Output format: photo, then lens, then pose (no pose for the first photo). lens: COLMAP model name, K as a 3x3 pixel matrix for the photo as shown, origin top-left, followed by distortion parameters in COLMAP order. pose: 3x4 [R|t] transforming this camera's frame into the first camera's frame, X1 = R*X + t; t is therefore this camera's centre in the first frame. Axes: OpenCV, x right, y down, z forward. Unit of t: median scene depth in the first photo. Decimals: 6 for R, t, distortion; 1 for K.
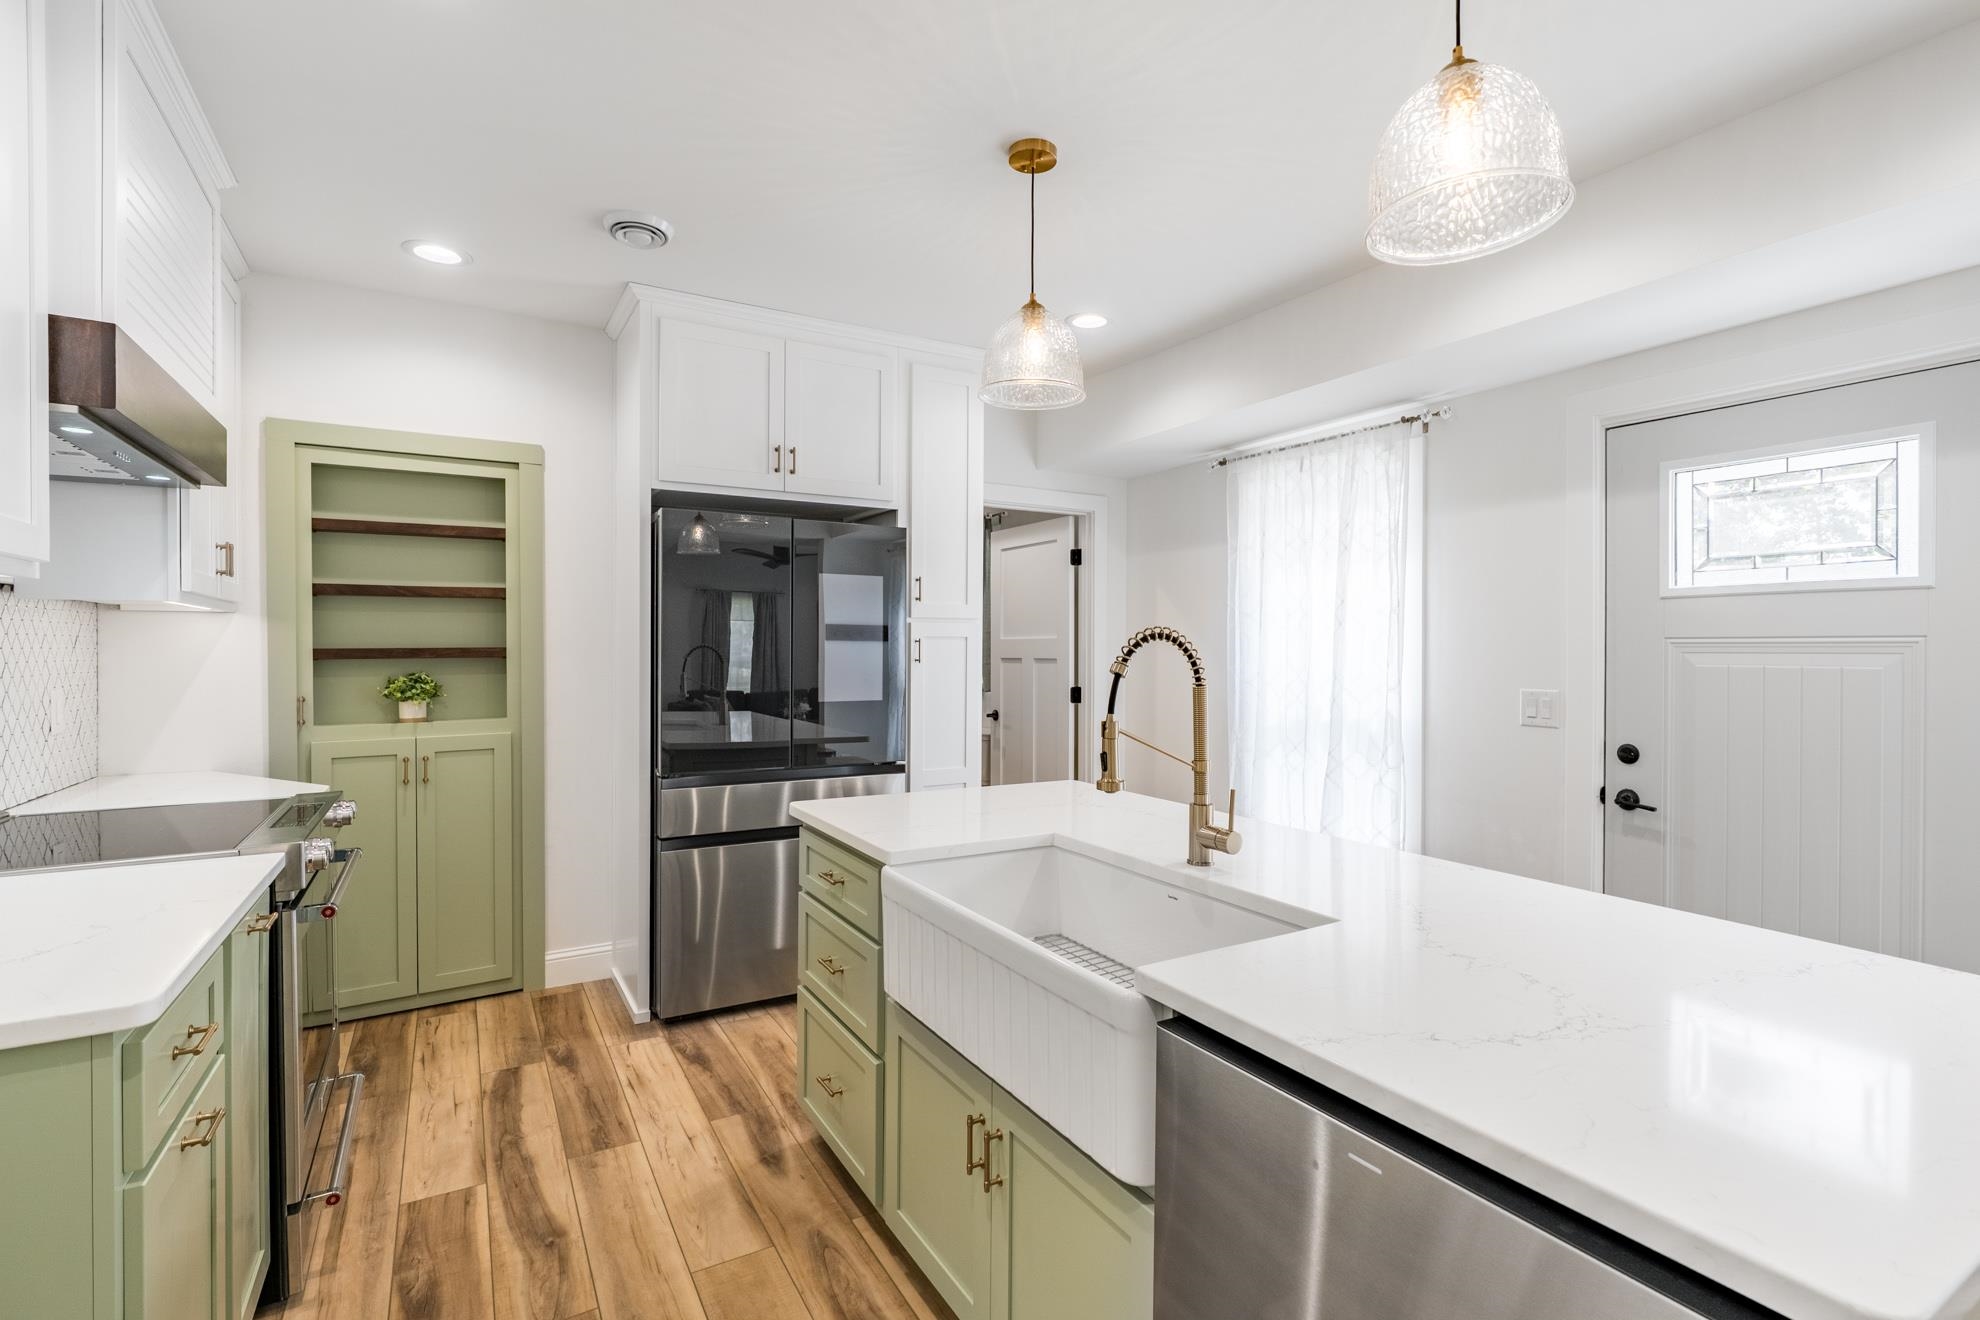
lens RADIAL K [[928.0, 0, 990.0], [0, 928.0, 660.0], [0, 0, 1]] dist [-0.002068, 0.000676]
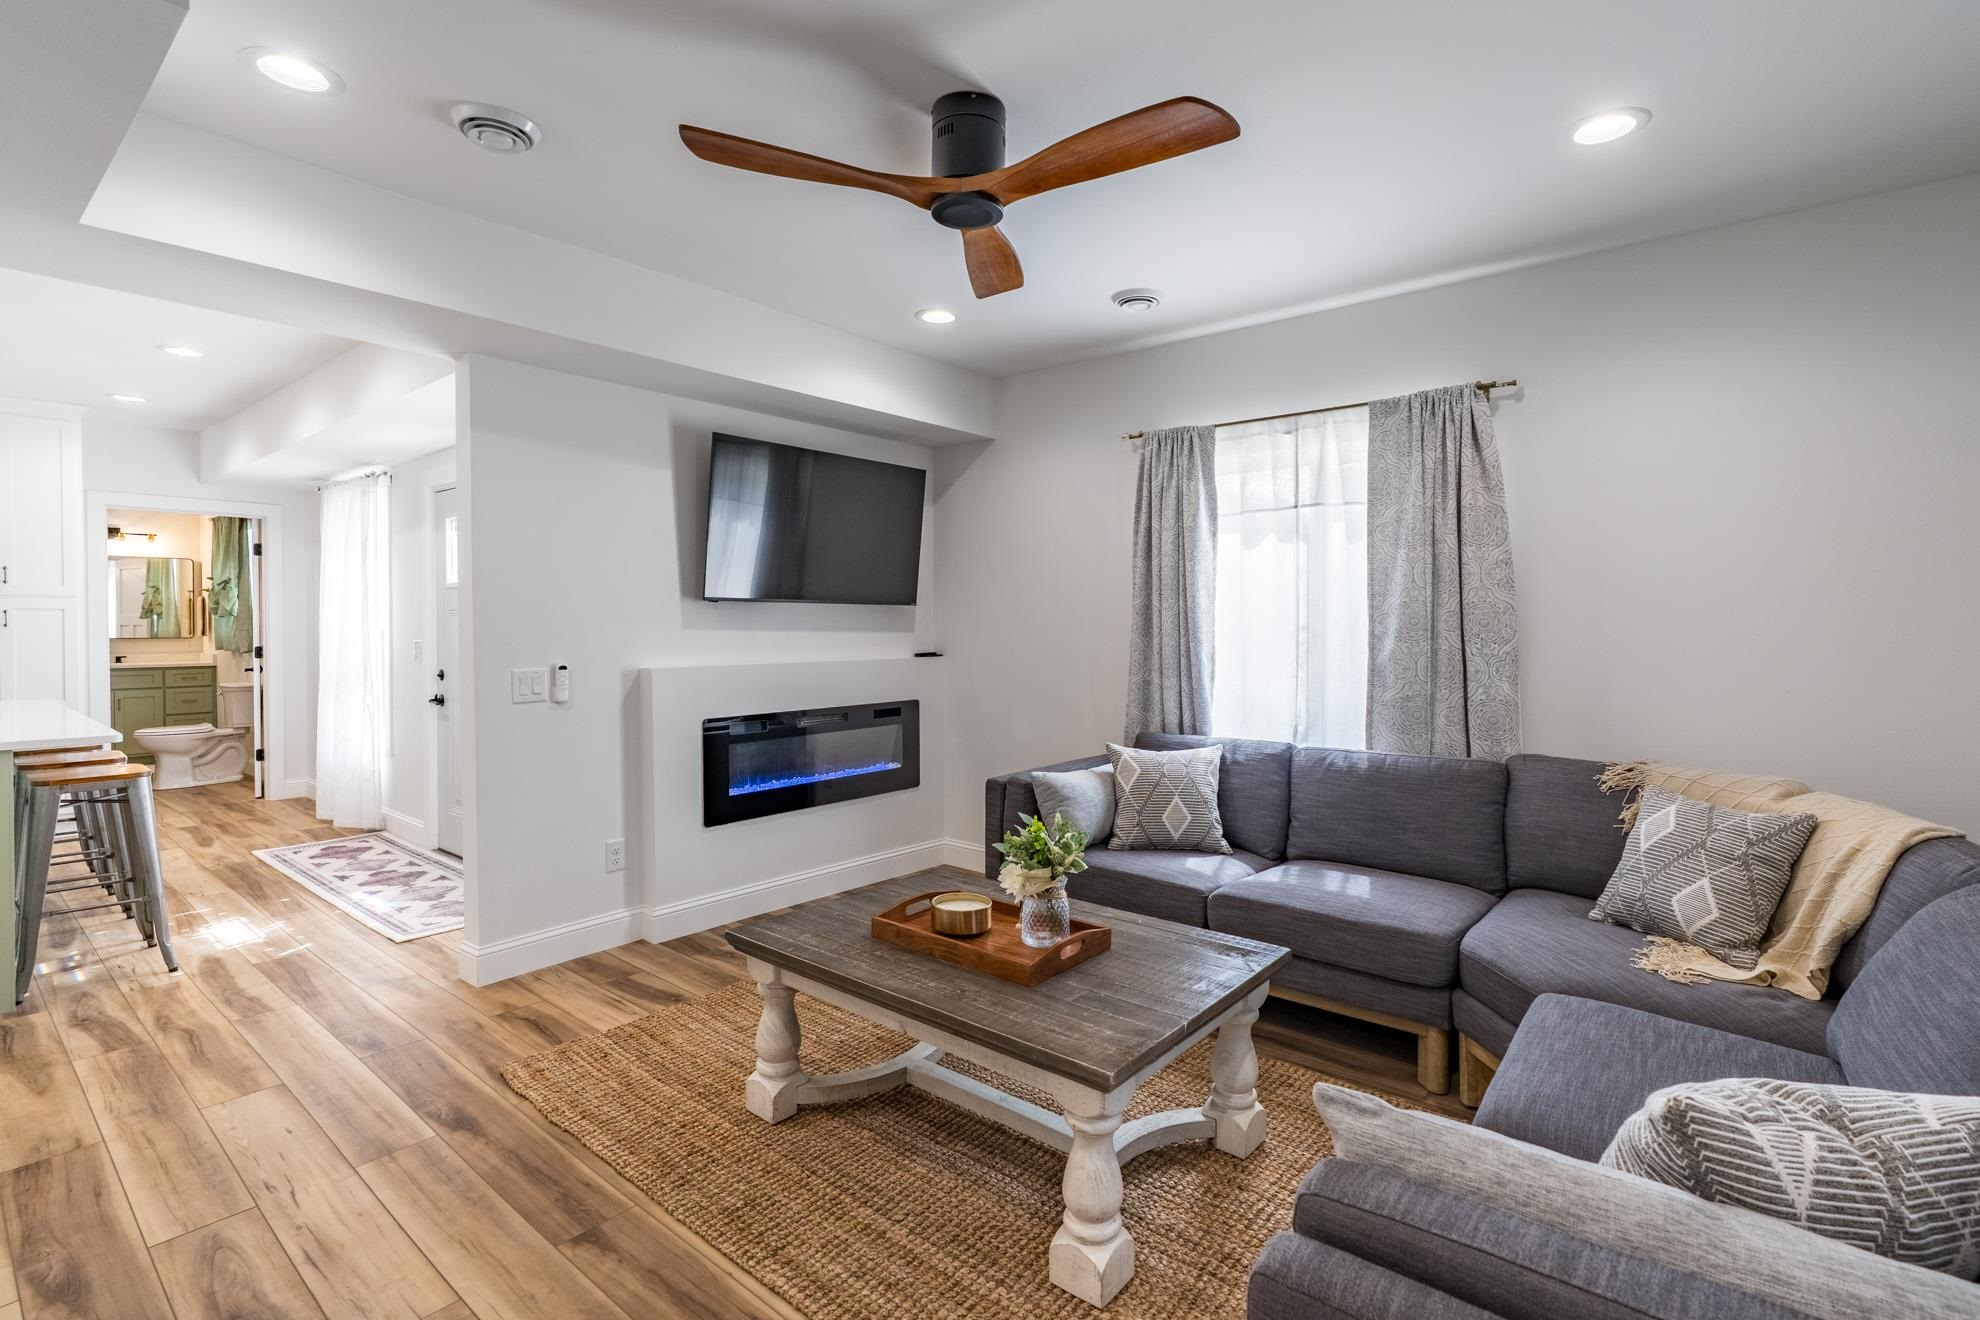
lens RADIAL K [[928.0, 0, 990.0], [0, 928.0, 660.0], [0, 0, 1]] dist [-0.002068, 0.000676]
pose [[0.940620, -0.012252, 0.339240, 0.946456], [0.004317, 0.999699, 0.024136, 0.028755], [-0.339434, -0.021238, 0.940390, -0.909636]]
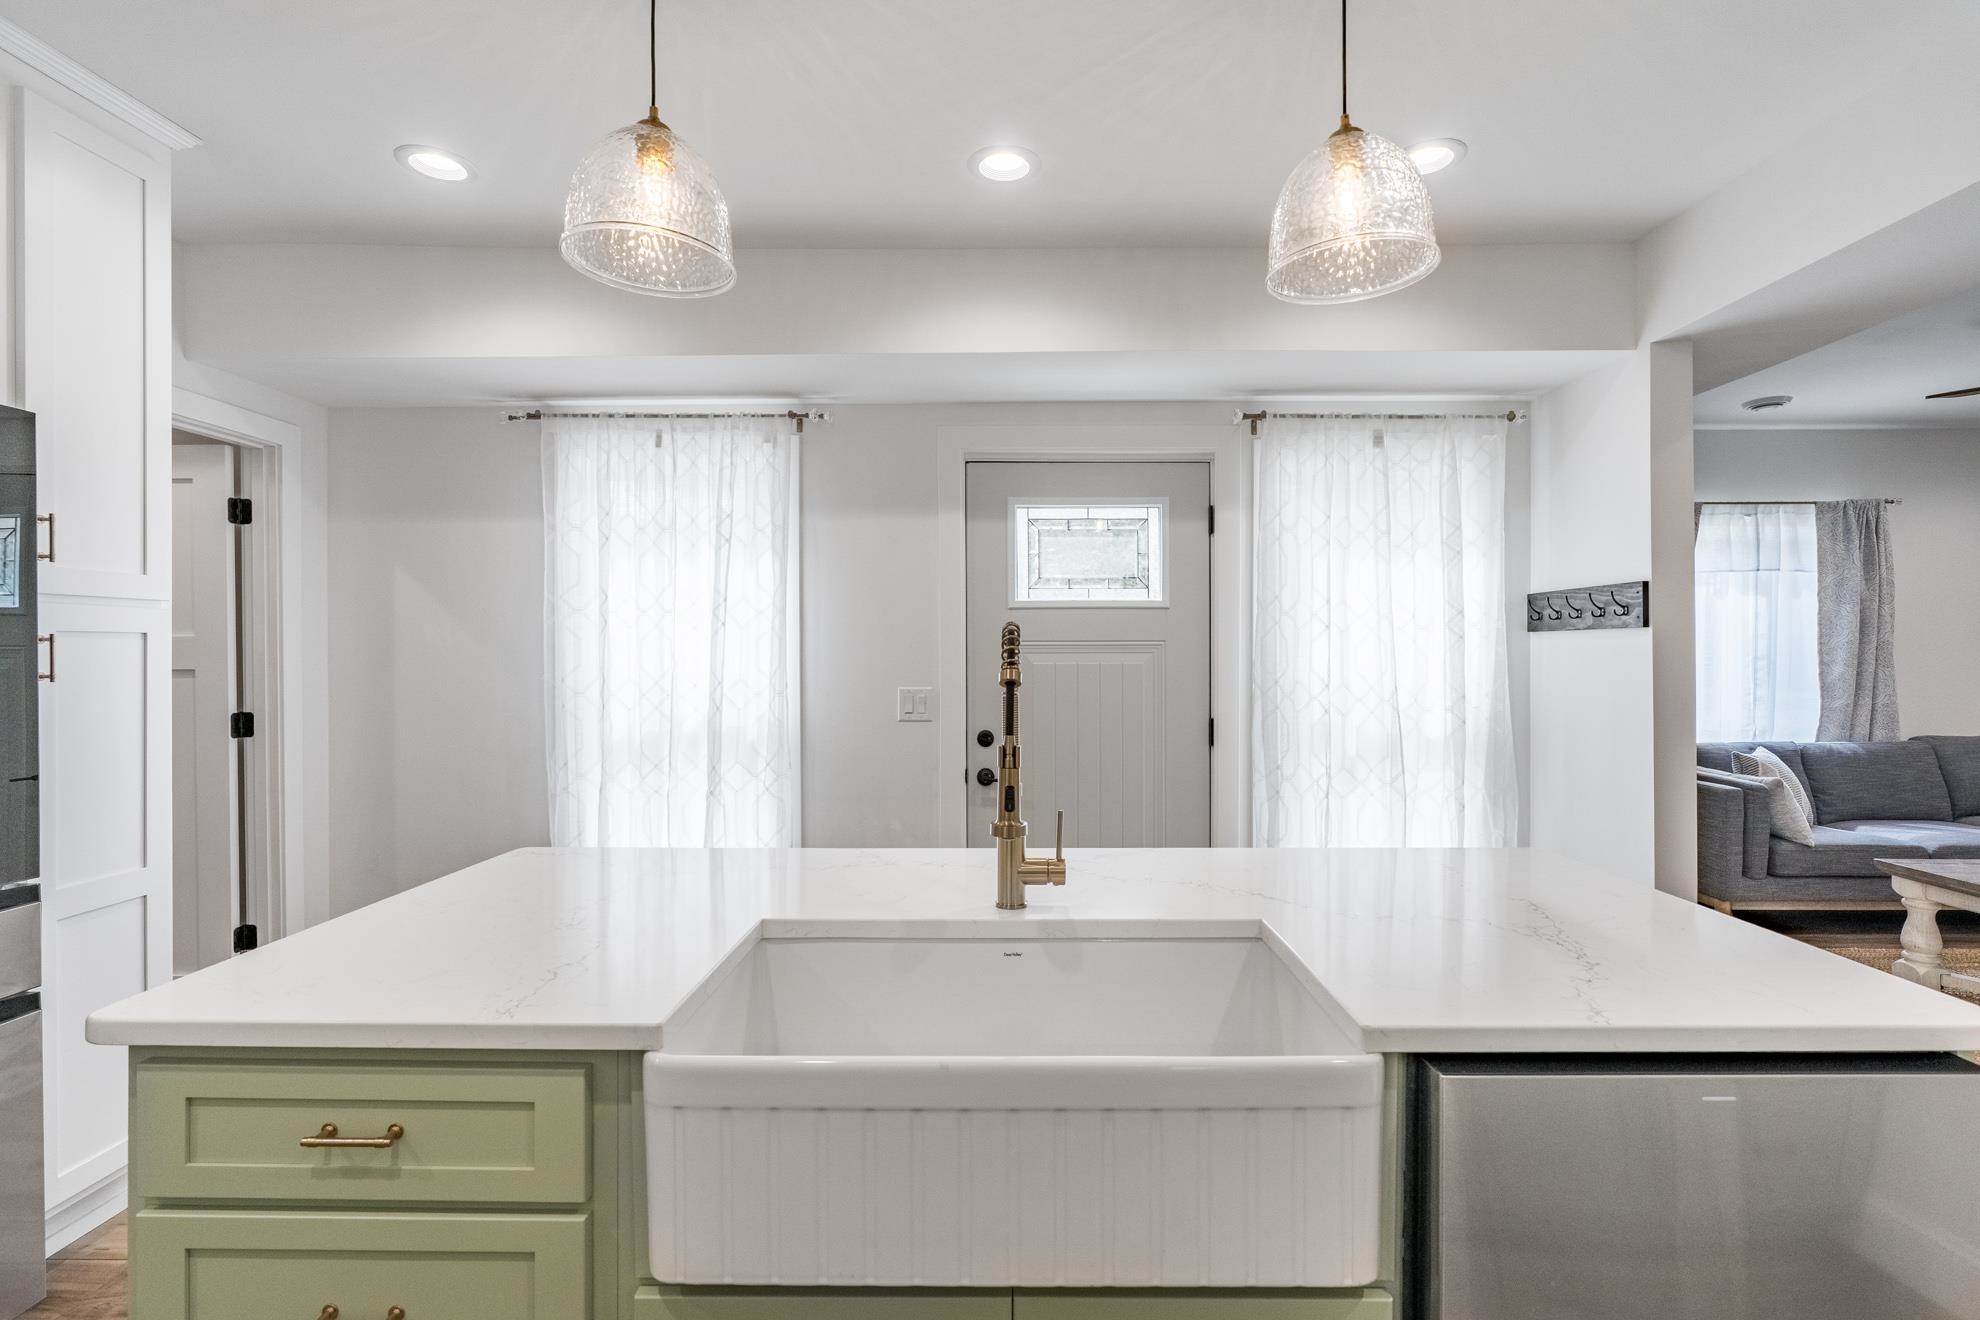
lens RADIAL K [[928.0, 0, 990.0], [0, 928.0, 660.0], [0, 0, 1]] dist [-0.002068, 0.000676]
pose [[0.506882, -0.011190, 0.861943, -0.294608], [0.014978, 0.999879, 0.004173, -0.003726], [-0.861885, 0.010795, 0.506988, 0.342195]]
